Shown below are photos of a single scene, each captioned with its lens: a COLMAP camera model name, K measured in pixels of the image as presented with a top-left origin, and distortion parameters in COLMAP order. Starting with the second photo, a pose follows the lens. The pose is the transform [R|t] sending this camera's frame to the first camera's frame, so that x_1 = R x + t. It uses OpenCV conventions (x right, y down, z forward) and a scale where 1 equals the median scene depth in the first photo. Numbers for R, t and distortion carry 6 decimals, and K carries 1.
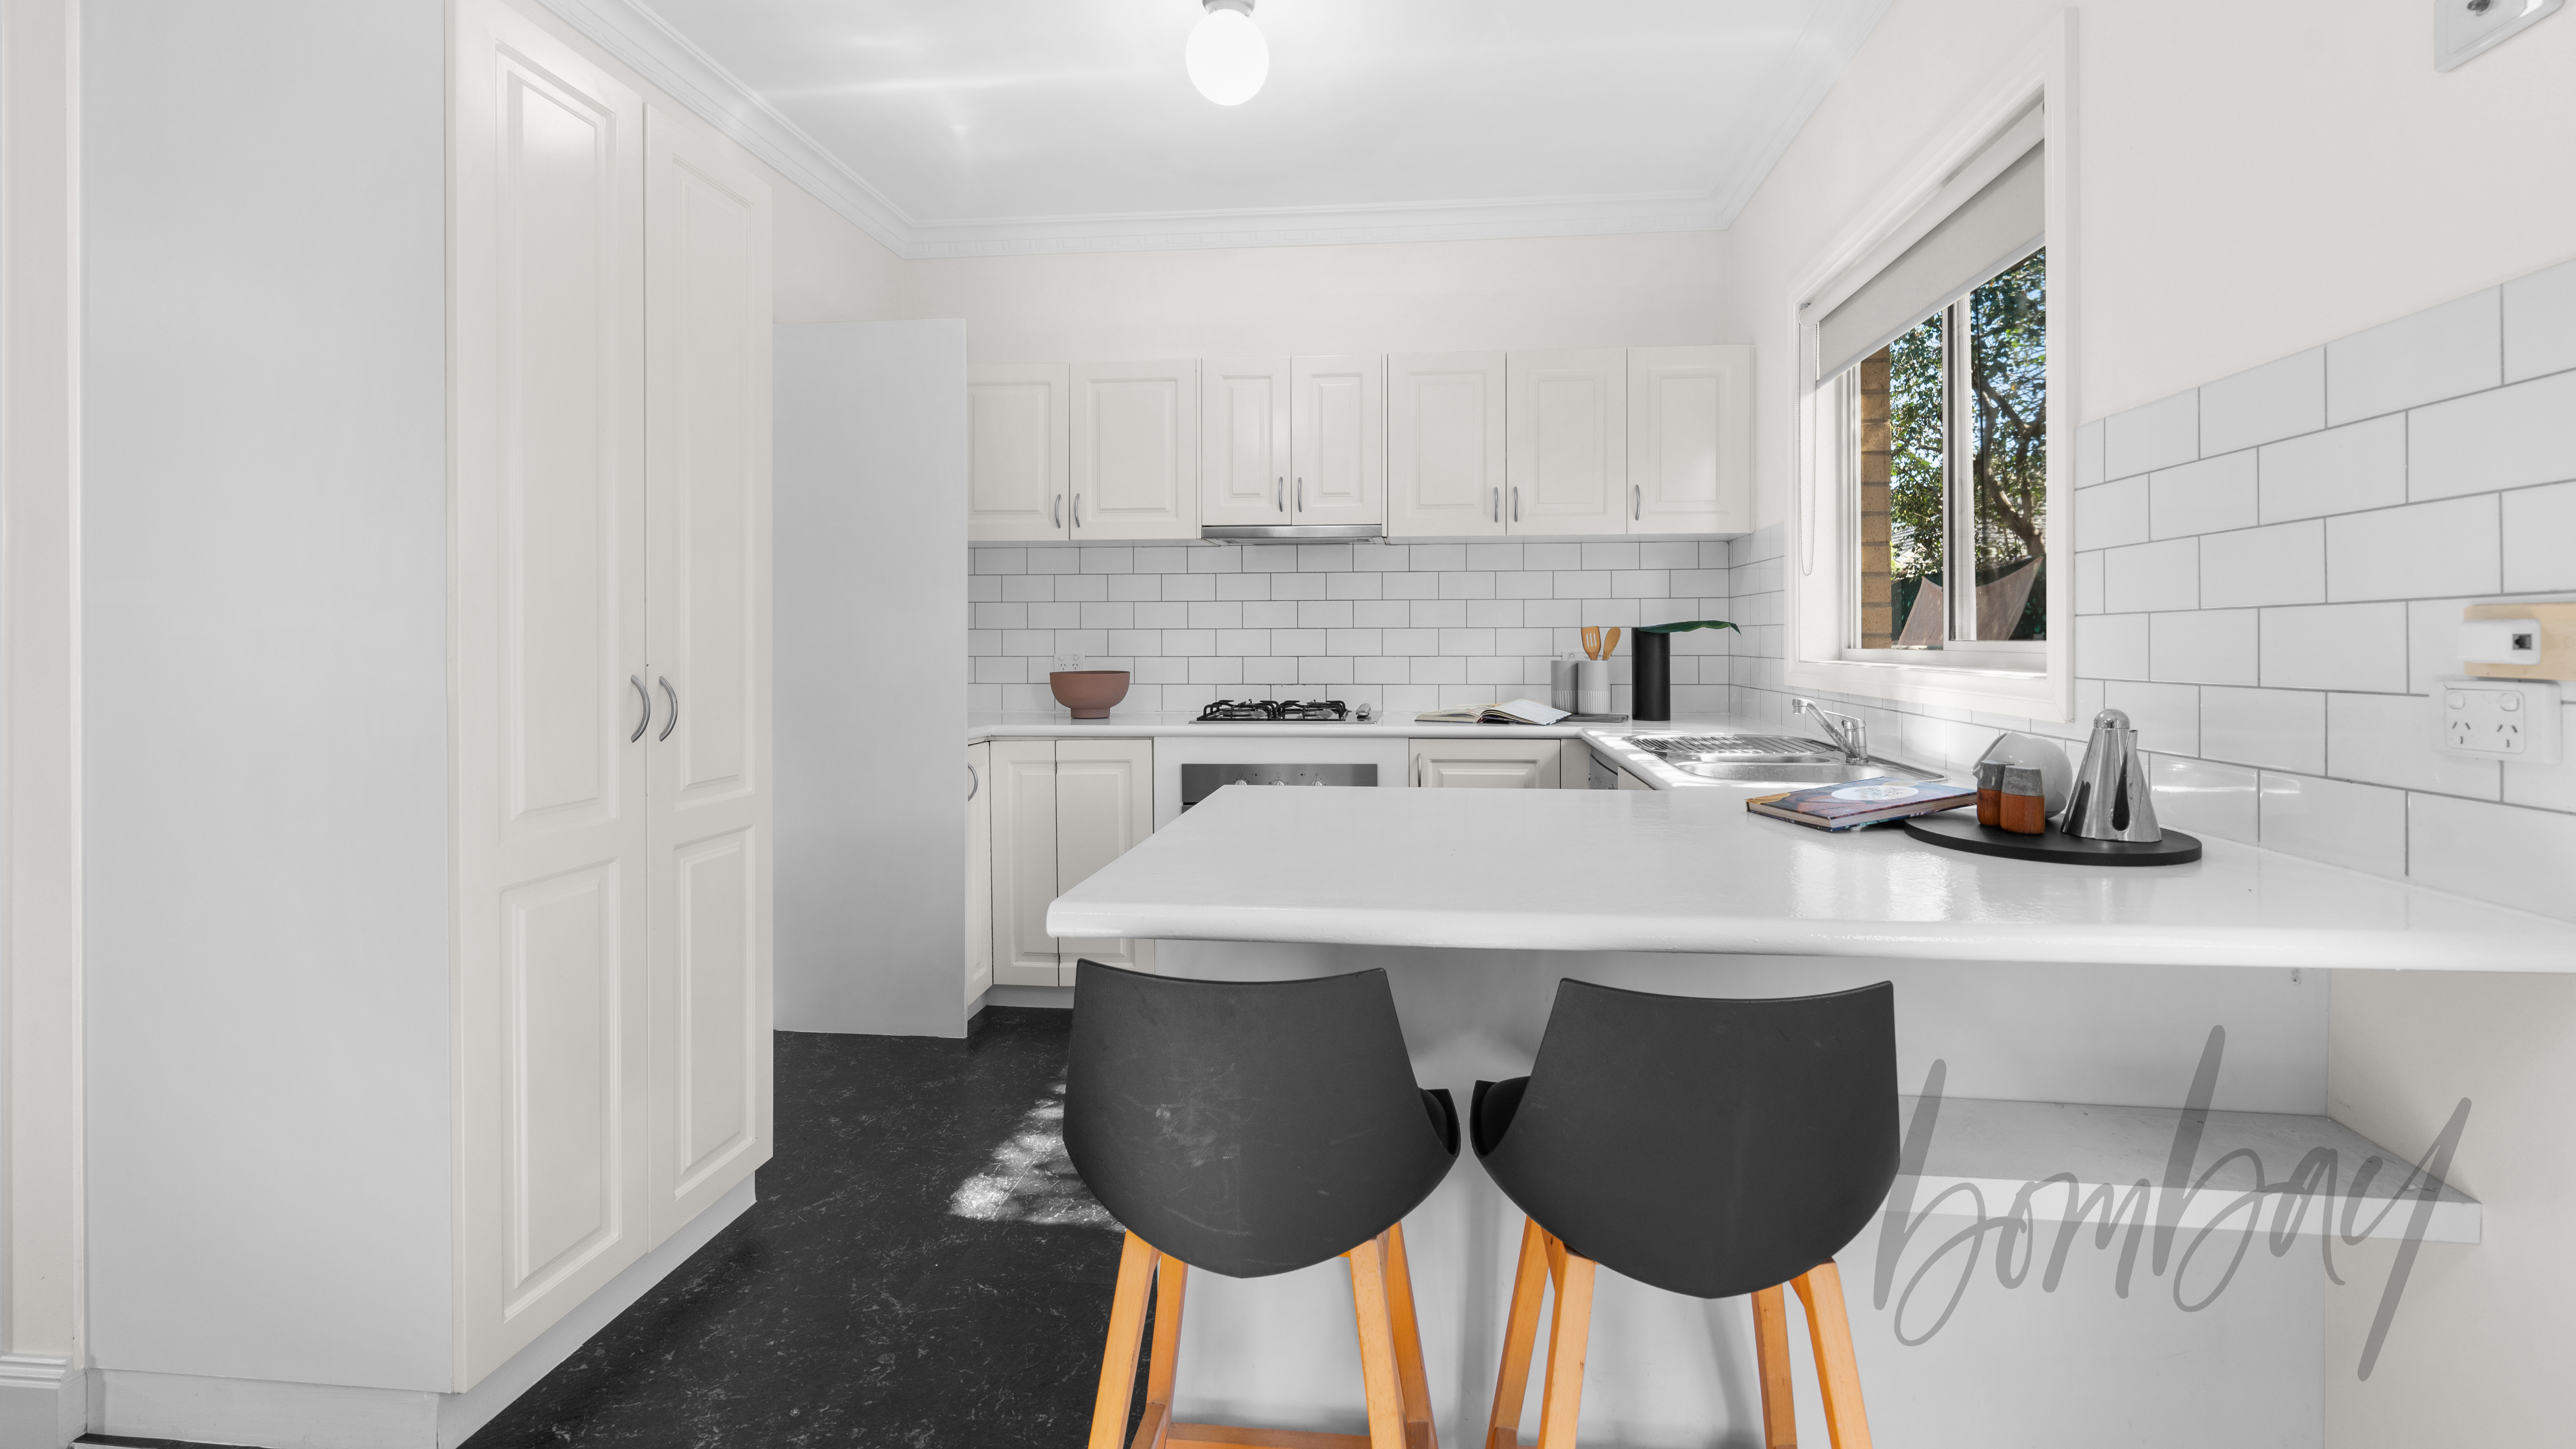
lens RADIAL K [[1061.4, 0, 1349.0], [0, 1061.4, 646.3], [0, 0, 1]] dist [-0.000710, -0.000583]
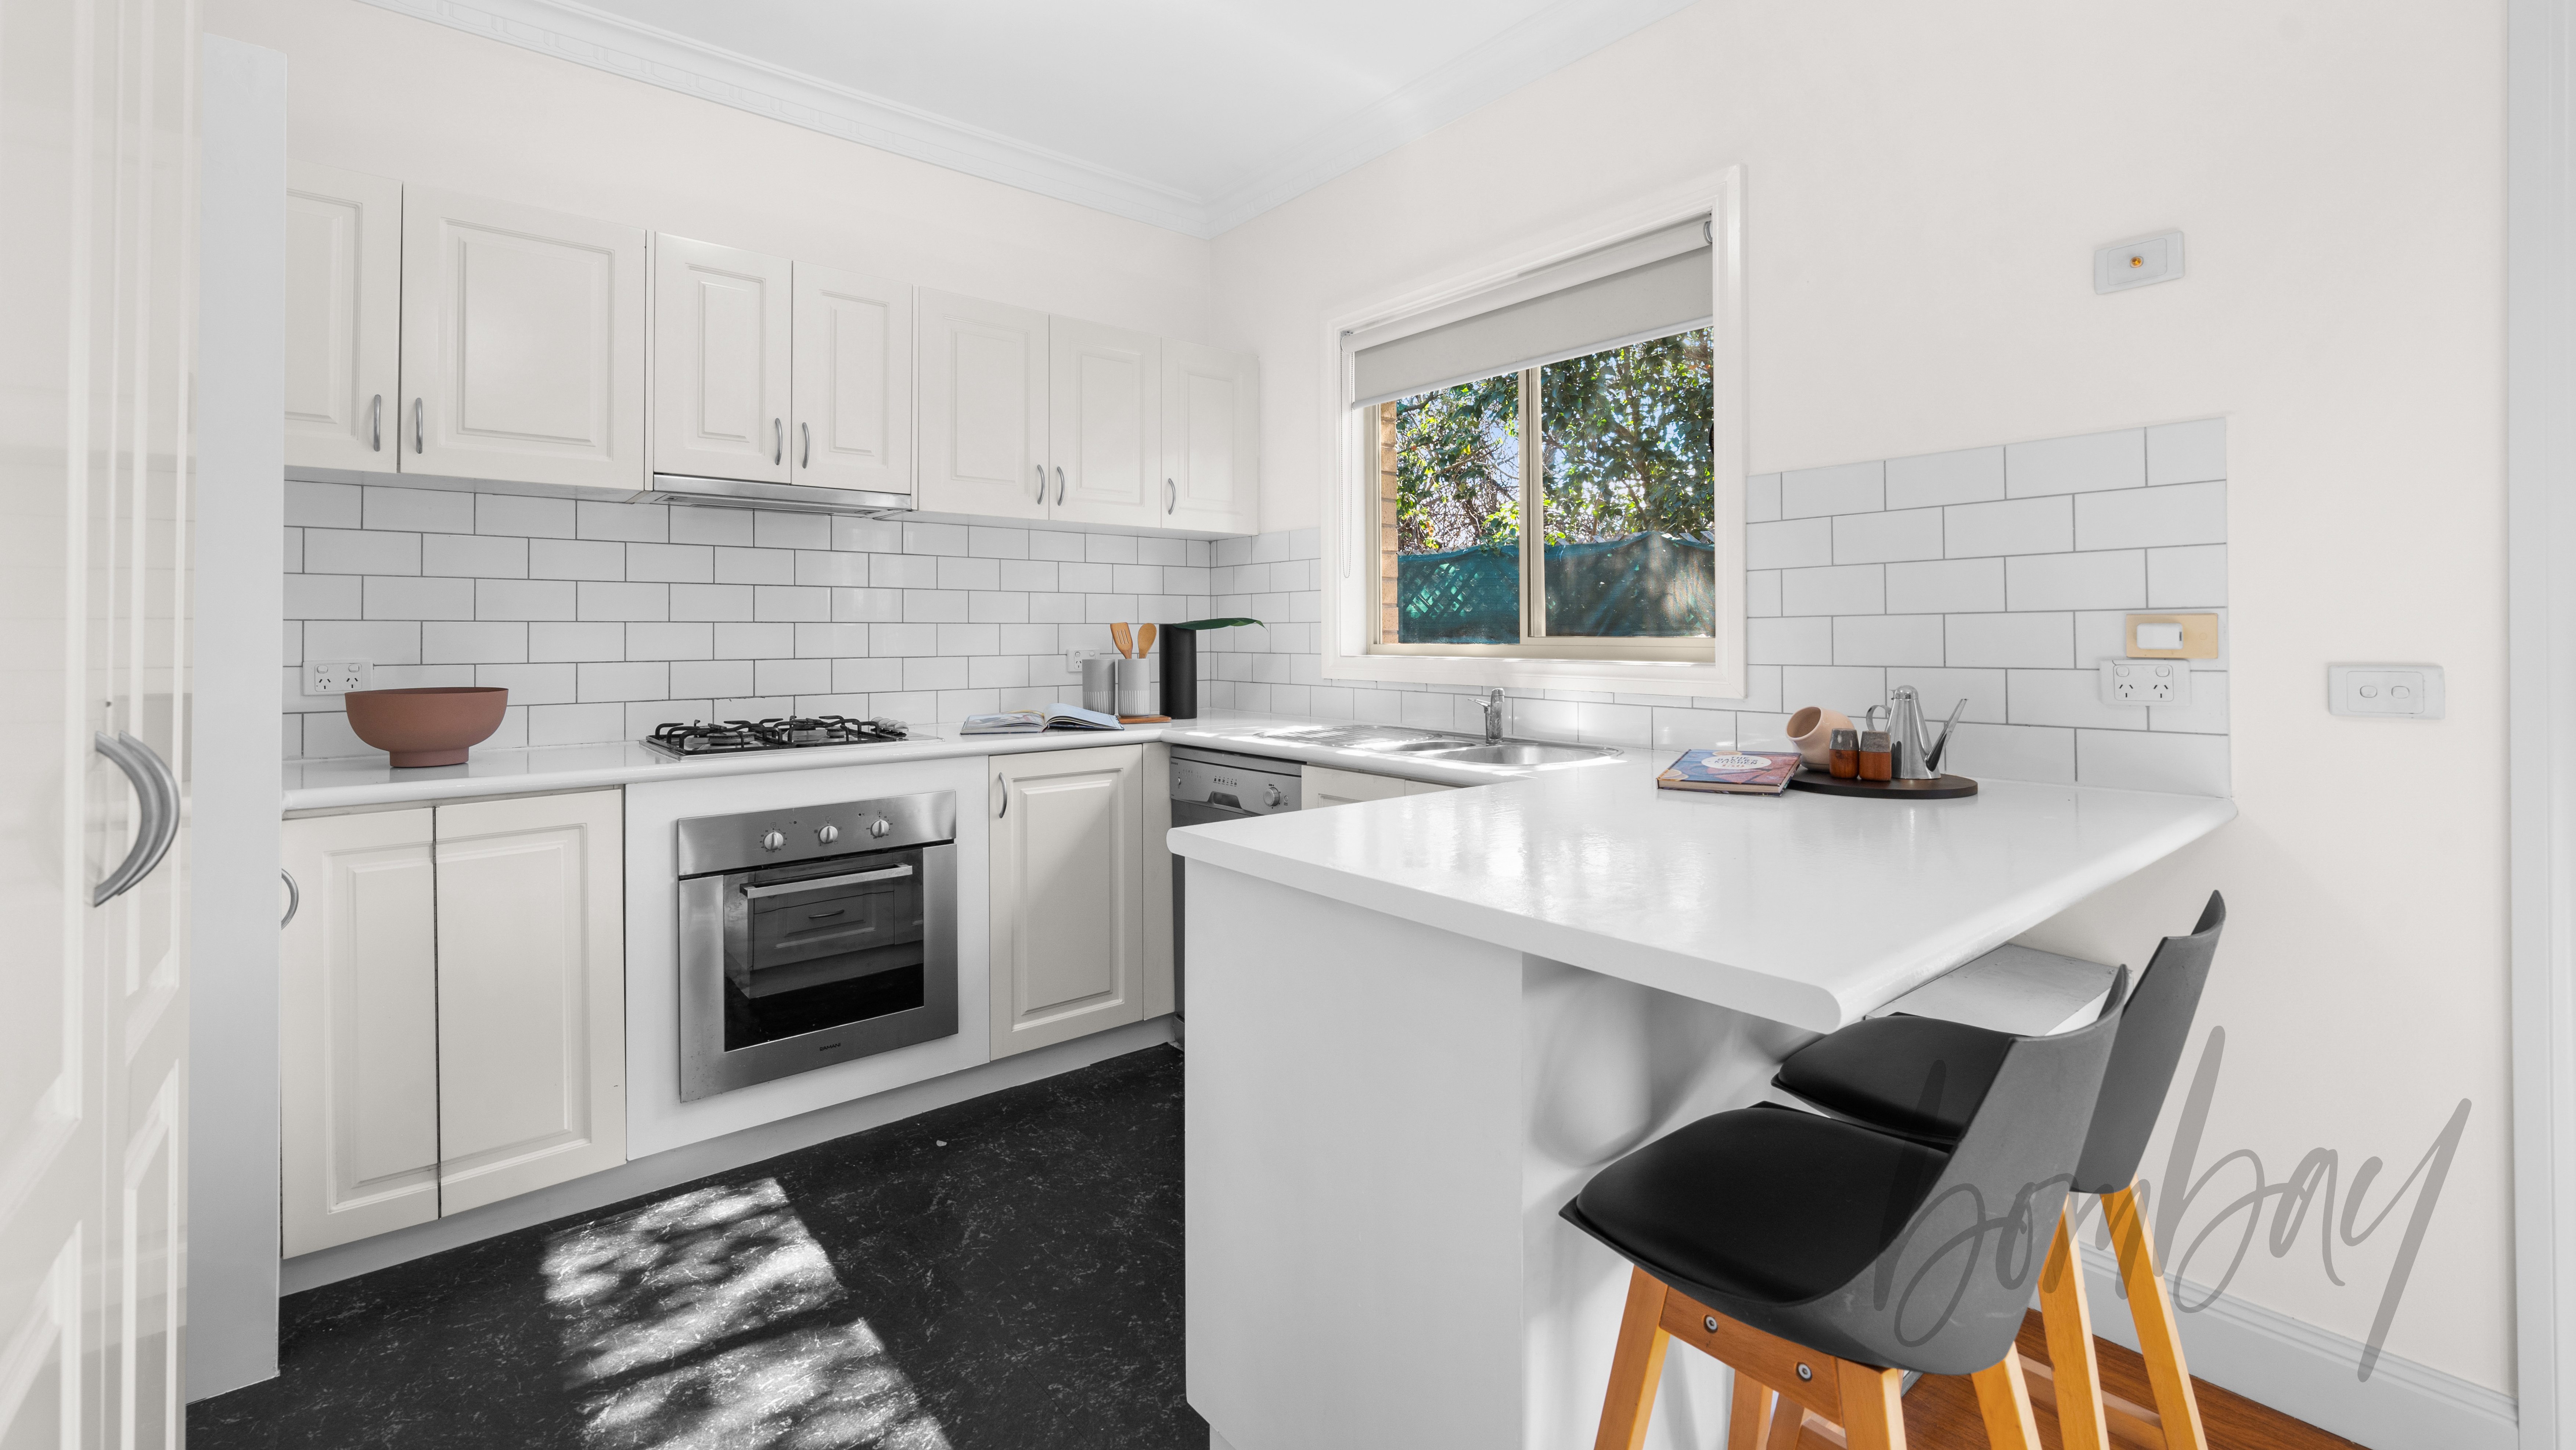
lens RADIAL K [[1061.7, 0, 1267.7], [0, 1061.7, 629.8], [0, 0, 1]] dist [-0.000710, -0.000583]
pose [[0.717995, 0.003440, 0.696040, -0.342494], [0.005944, 0.999921, -0.011072, -0.001284], [-0.696023, 0.012087, 0.717918, 0.233838]]
